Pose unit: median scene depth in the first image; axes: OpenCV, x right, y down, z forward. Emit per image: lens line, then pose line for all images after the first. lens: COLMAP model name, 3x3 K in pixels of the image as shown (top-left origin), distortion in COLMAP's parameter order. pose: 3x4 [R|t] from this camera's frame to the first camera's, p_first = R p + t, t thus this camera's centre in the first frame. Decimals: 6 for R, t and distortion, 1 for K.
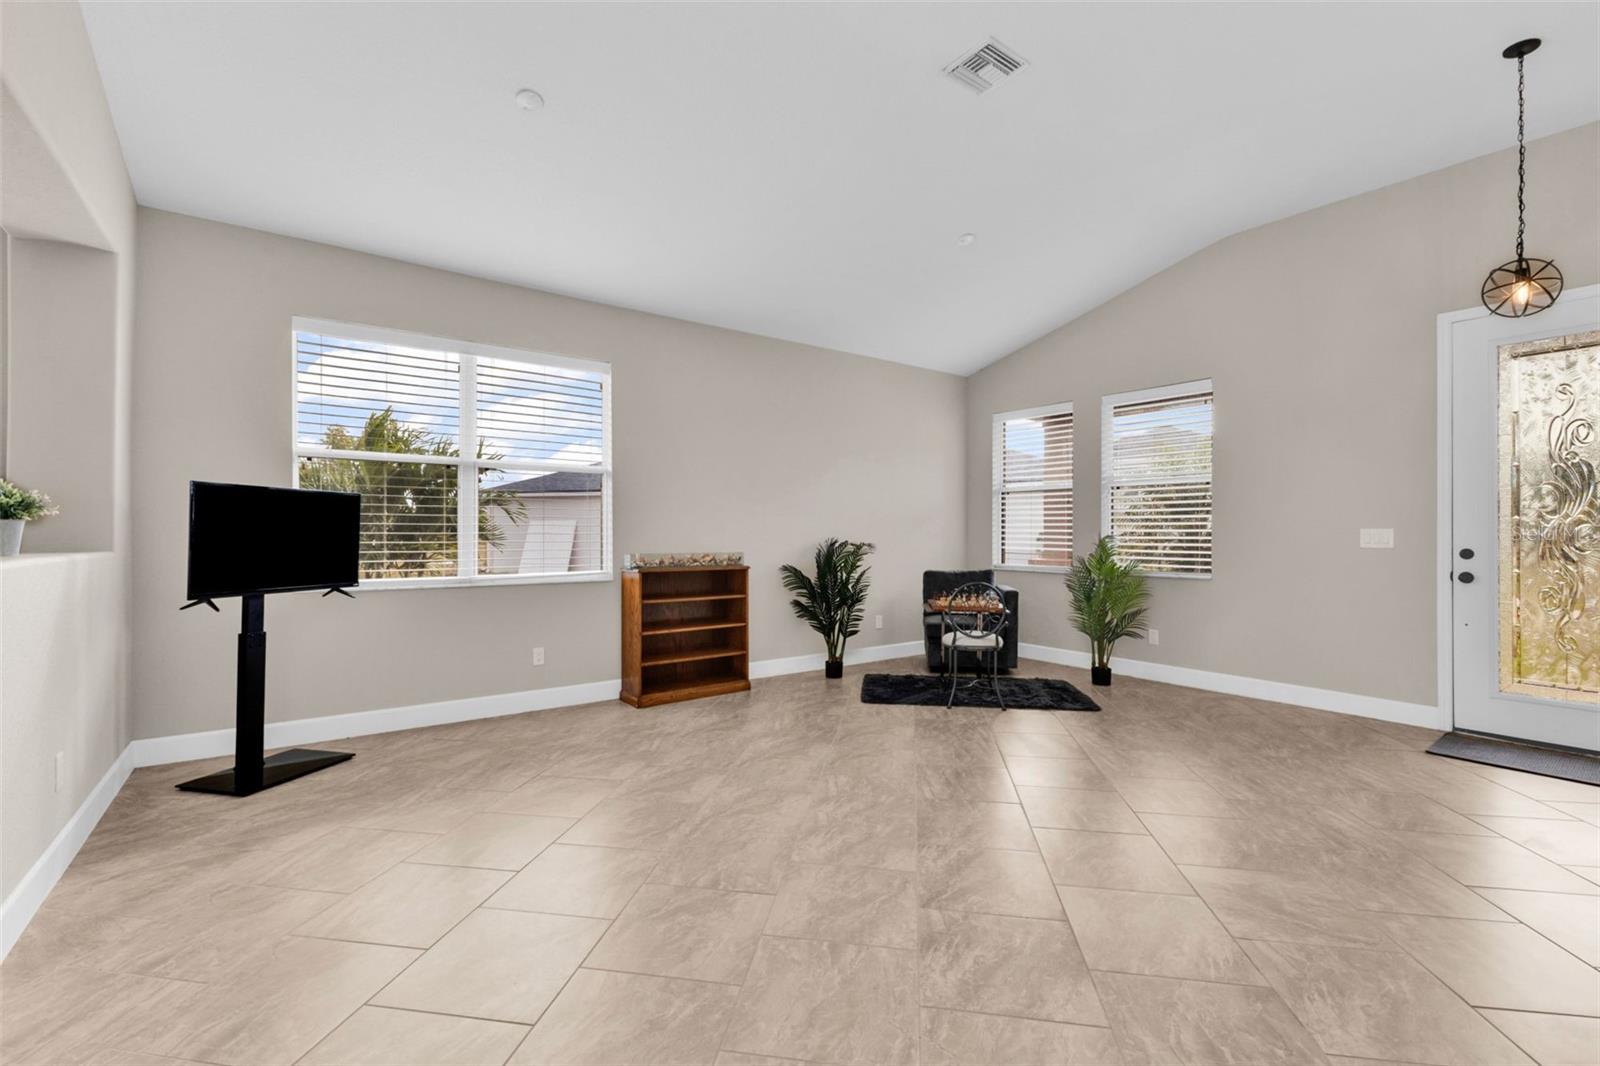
lens RADIAL K [[684.1, 0, 792.8], [0, 684.1, 524.2], [0, 0, 1]] dist [0.003366, -0.001797]
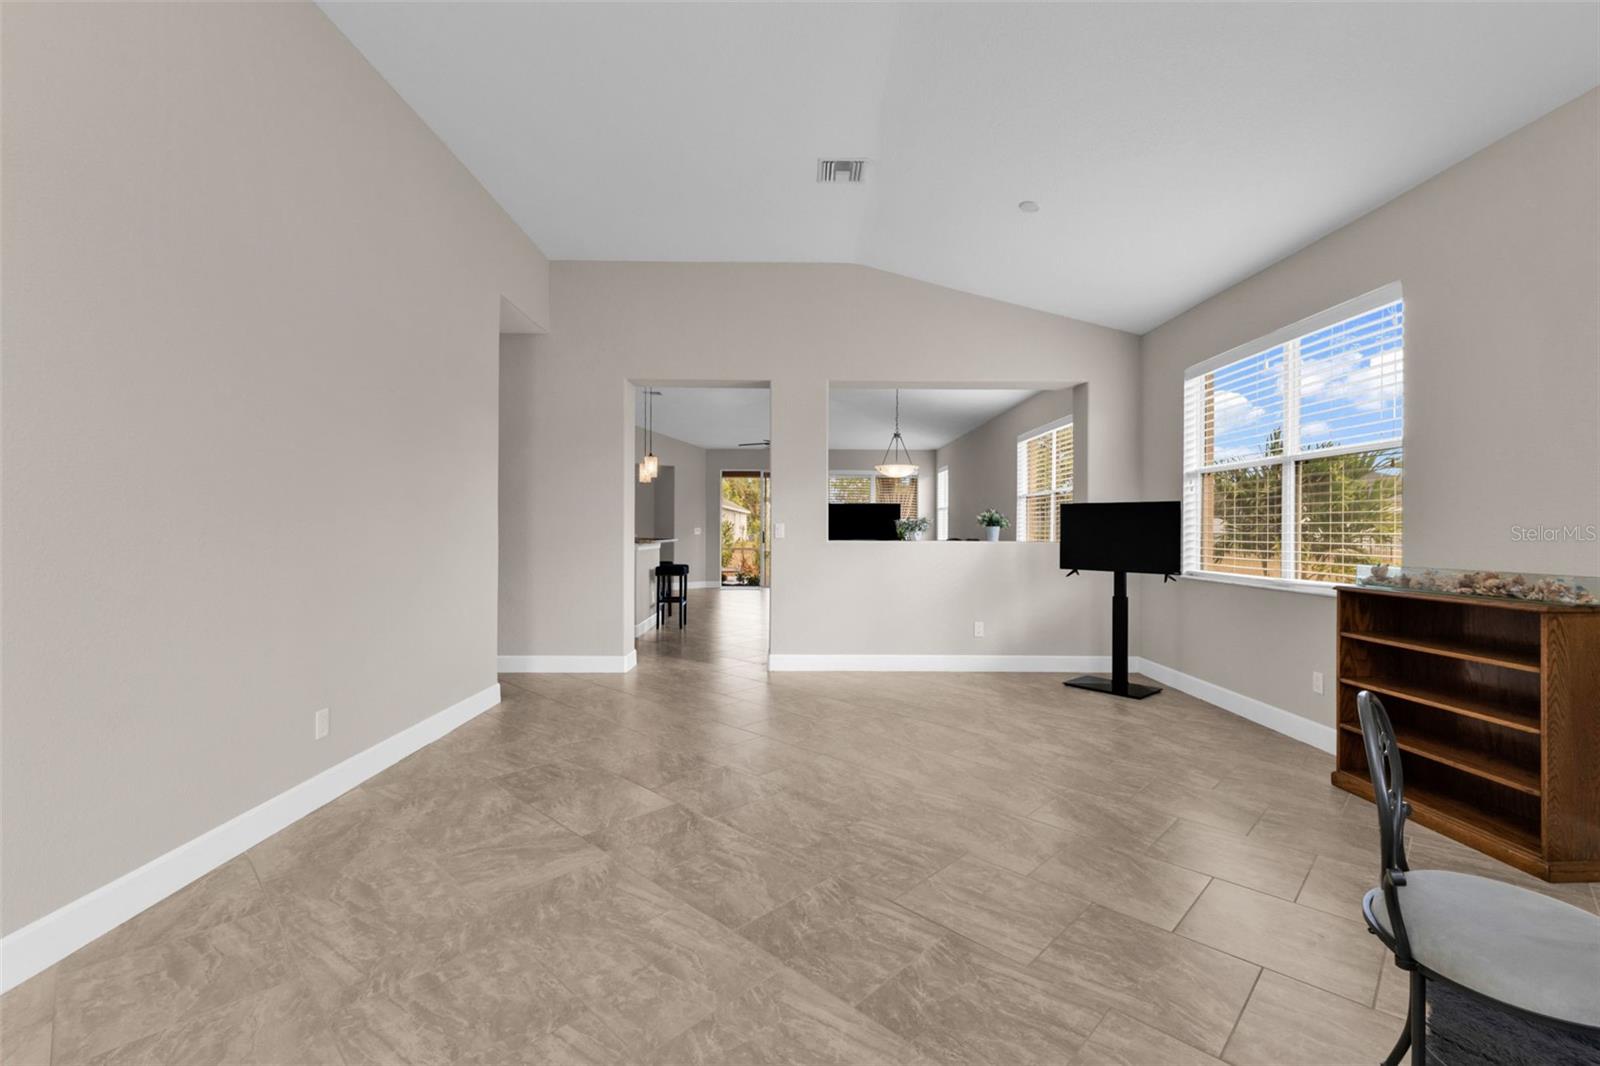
lens RADIAL K [[684.1, 0, 830.1], [0, 684.1, 526.3], [0, 0, 1]] dist [0.003366, -0.001797]
pose [[-0.534683, -0.007358, -0.845021, 0.654988], [0.007094, 0.999888, -0.013195, 0.011359], [0.845023, -0.013050, -0.534570, 0.959474]]
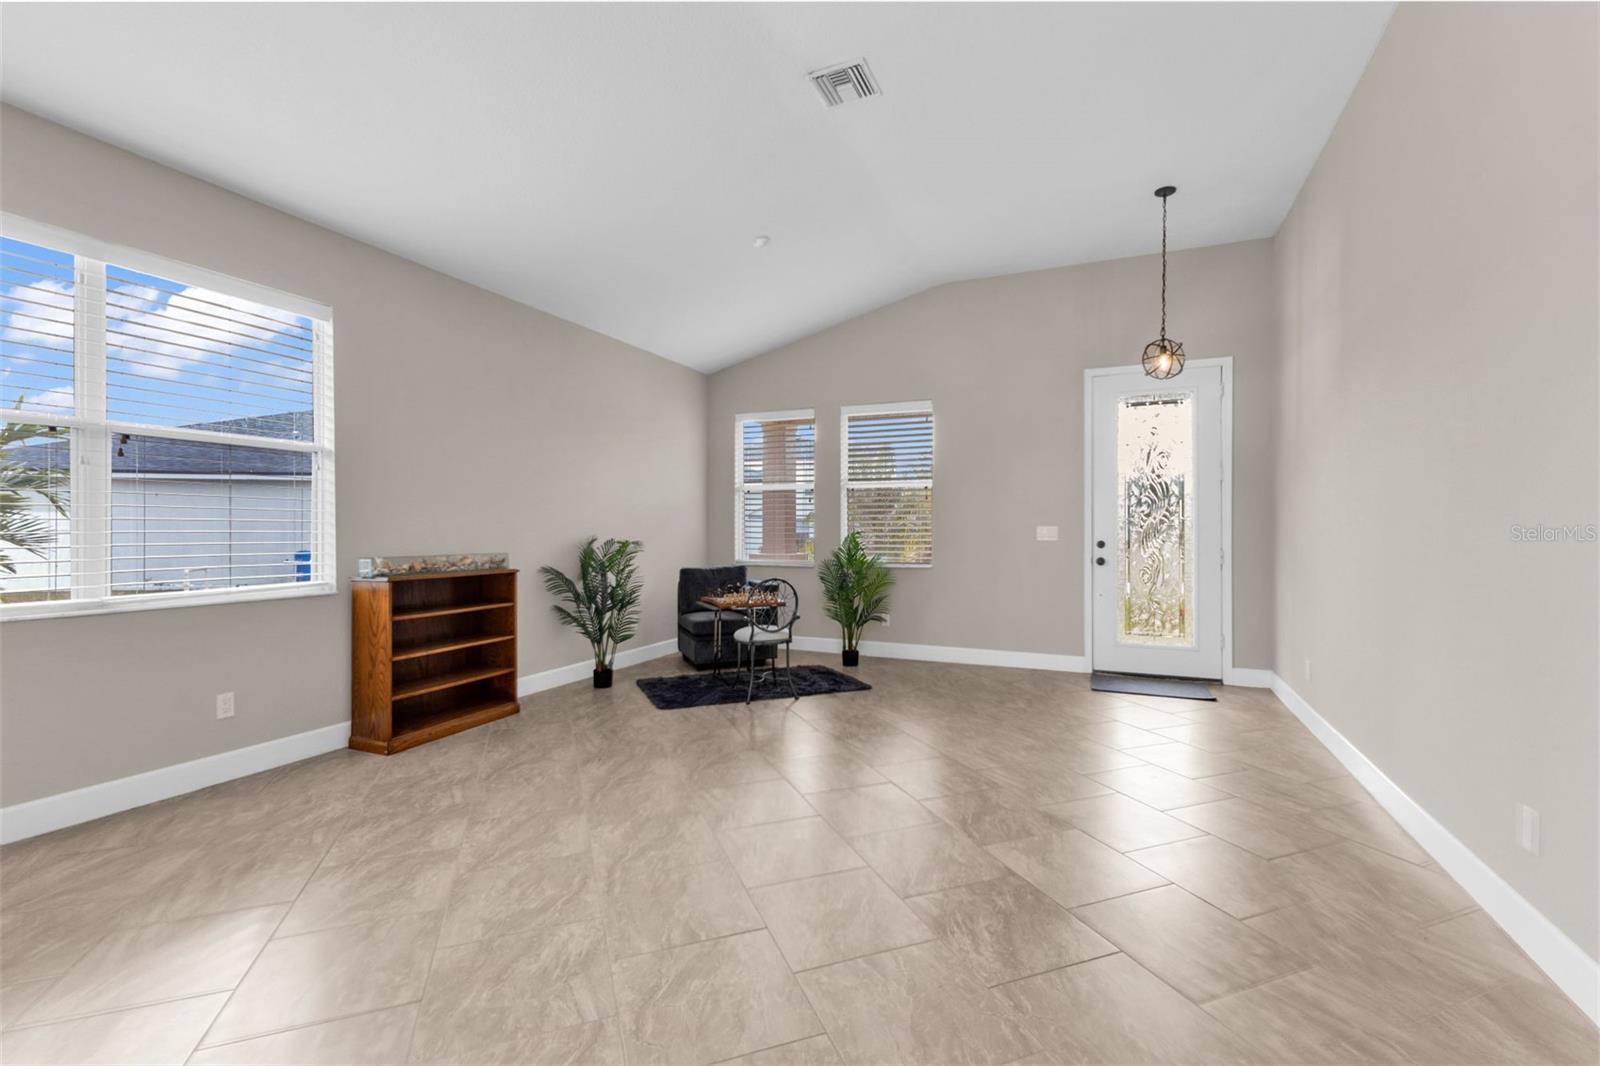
lens RADIAL K [[684.1, 0, 793.8], [0, 684.1, 525.8], [0, 0, 1]] dist [0.003366, -0.001797]
pose [[0.867166, 0.000731, 0.498019, -0.216854], [-0.005204, 0.999958, 0.007593, -0.001808], [-0.497992, -0.009176, 0.867133, 0.092673]]
